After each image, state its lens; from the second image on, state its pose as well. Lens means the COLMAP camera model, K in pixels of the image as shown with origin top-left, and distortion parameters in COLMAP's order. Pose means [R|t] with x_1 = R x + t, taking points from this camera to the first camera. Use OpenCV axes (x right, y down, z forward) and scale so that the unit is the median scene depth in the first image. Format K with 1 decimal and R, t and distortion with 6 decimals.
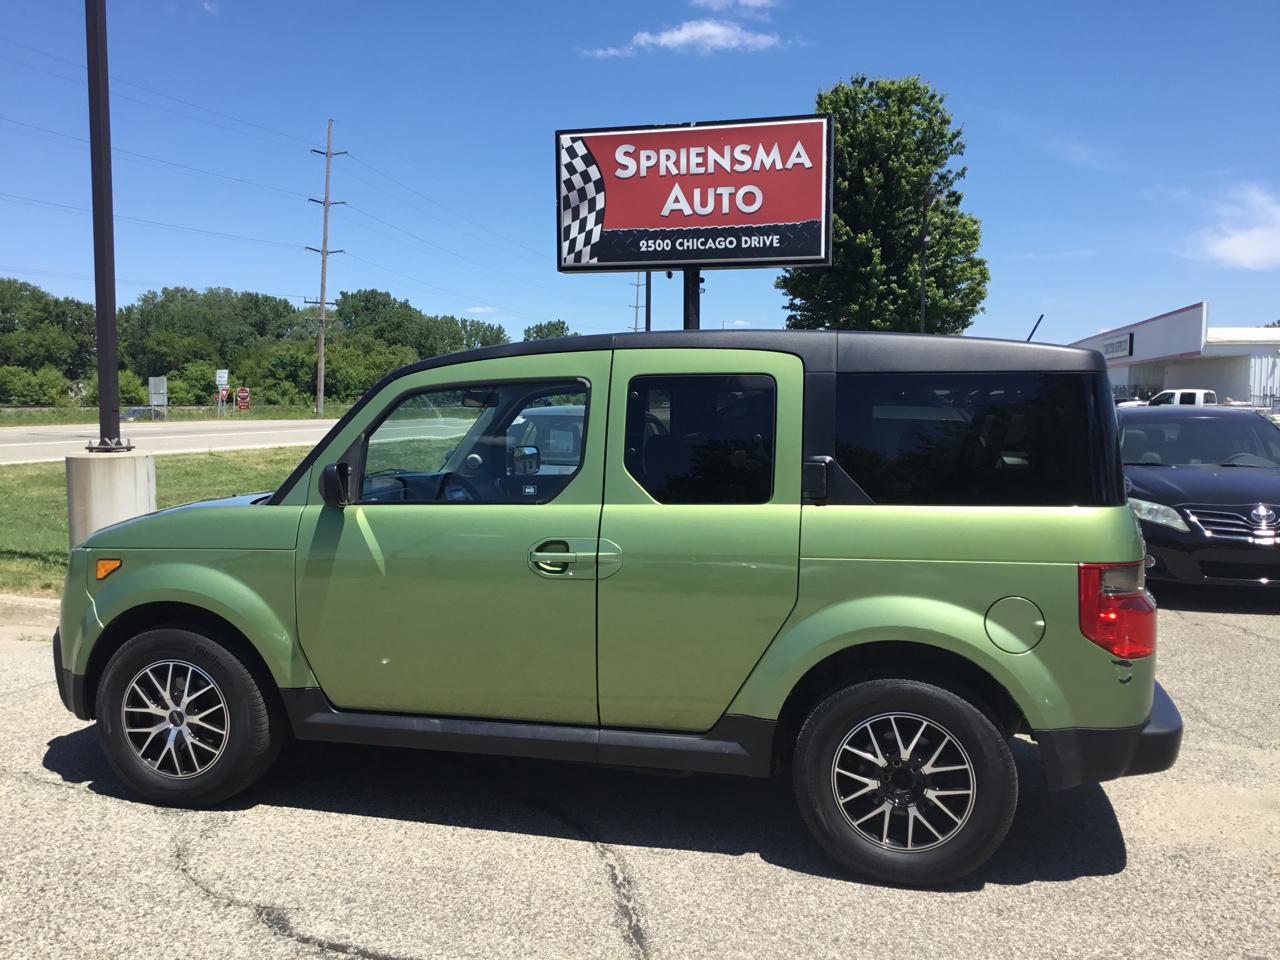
lens RADIAL K [[1154.1, 0, 649.4], [0, 1154.1, 497.5], [0, 0, 1]] dist [0.103418, -0.188441]
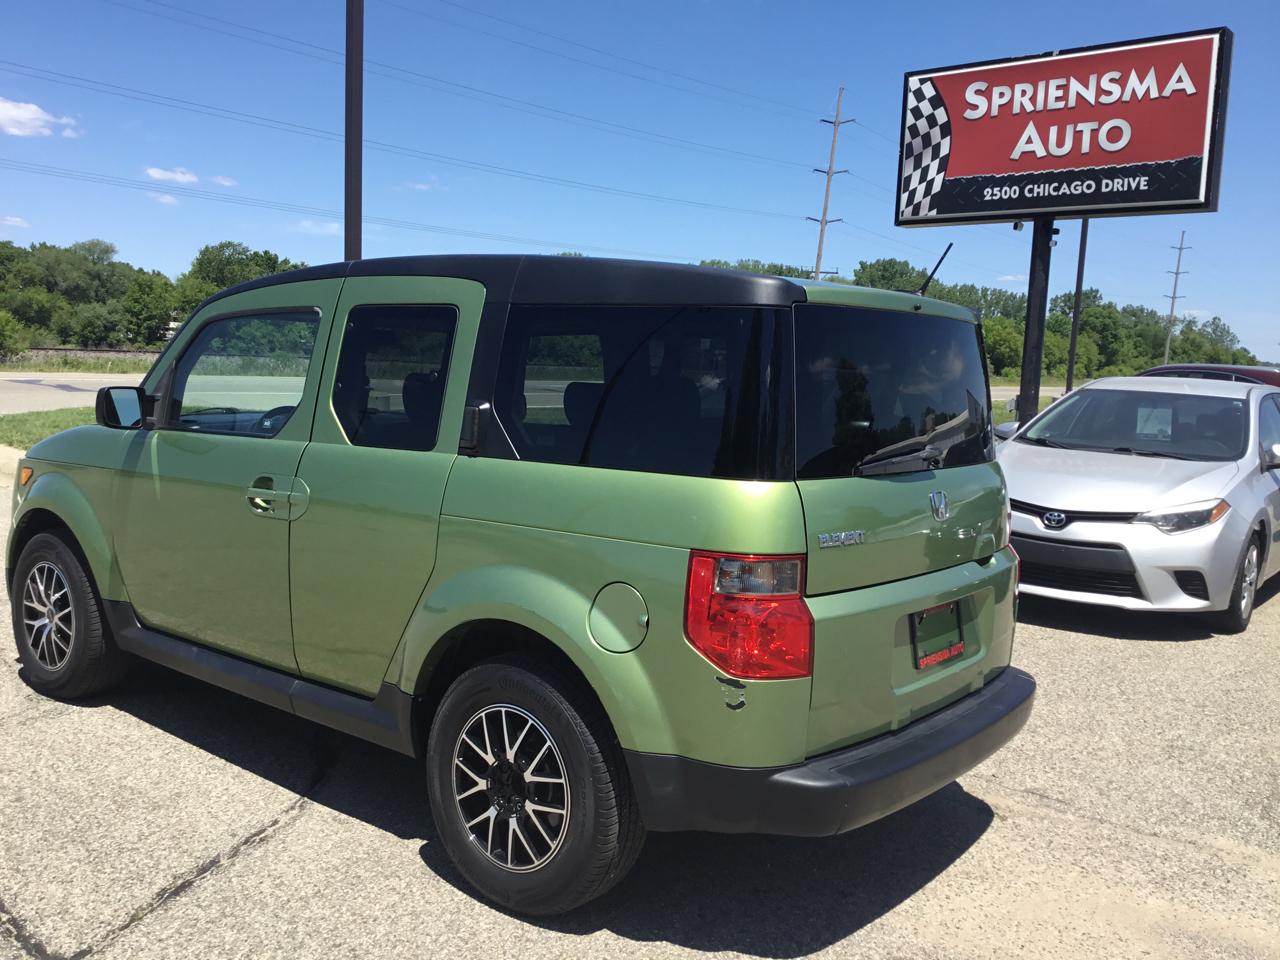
lens RADIAL K [[1154.1, 0, 650.8], [0, 1154.1, 503.8], [0, 0, 1]] dist [0.103418, -0.188441]
pose [[0.902396, 0.082151, -0.423005, 0.523914], [-0.069517, 0.996554, 0.045239, -0.004778], [0.425264, -0.011418, 0.904998, 0.228321]]
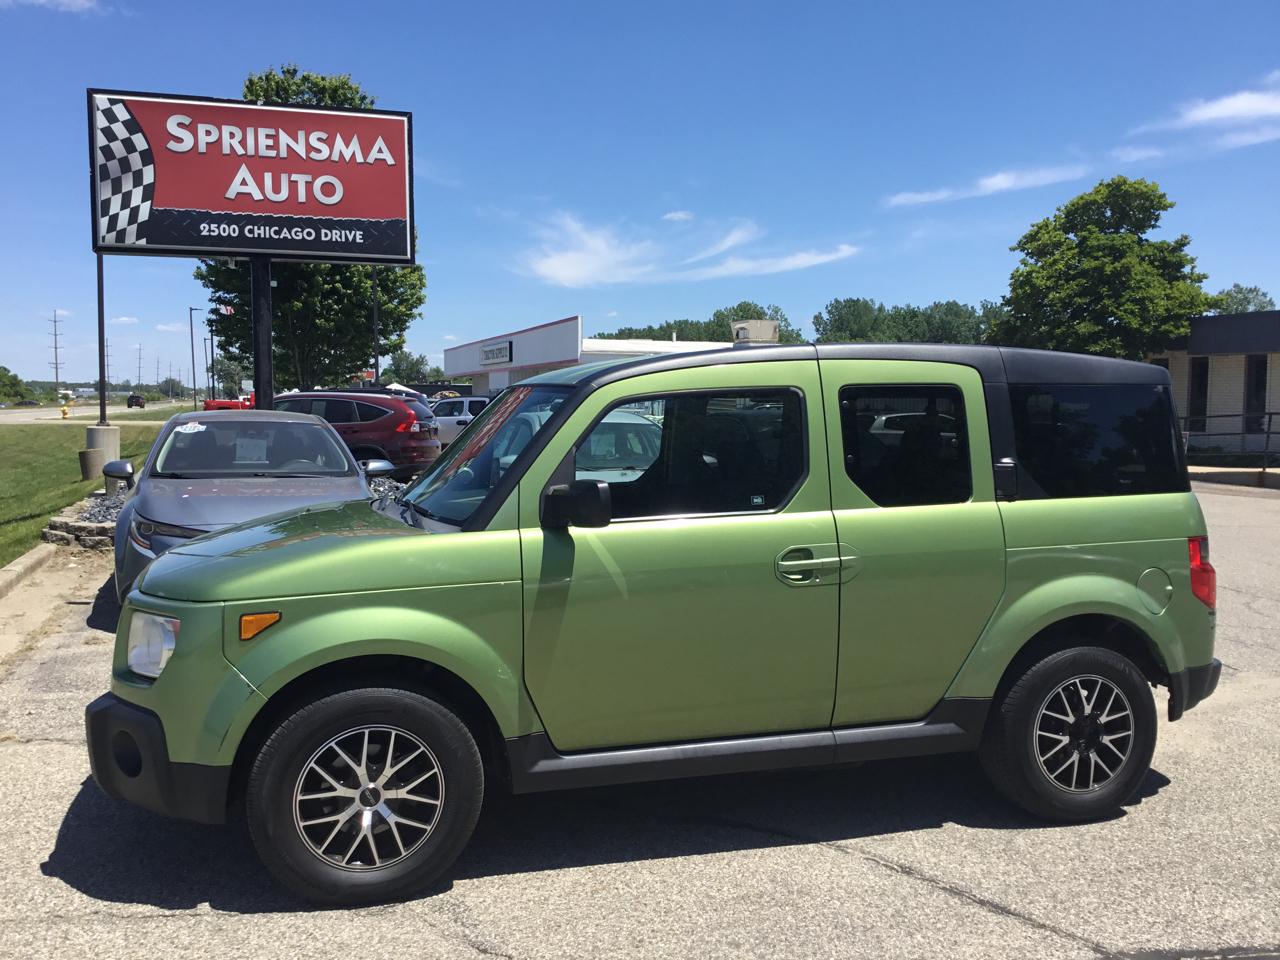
lens RADIAL K [[1154.1, 0, 667.3], [0, 1154.1, 486.9], [0, 0, 1]] dist [0.103418, -0.188441]
pose [[0.848188, -0.038172, 0.528318, -0.606717], [0.043480, 0.999051, 0.002377, -0.020334], [-0.527907, 0.020955, 0.849043, 0.174385]]
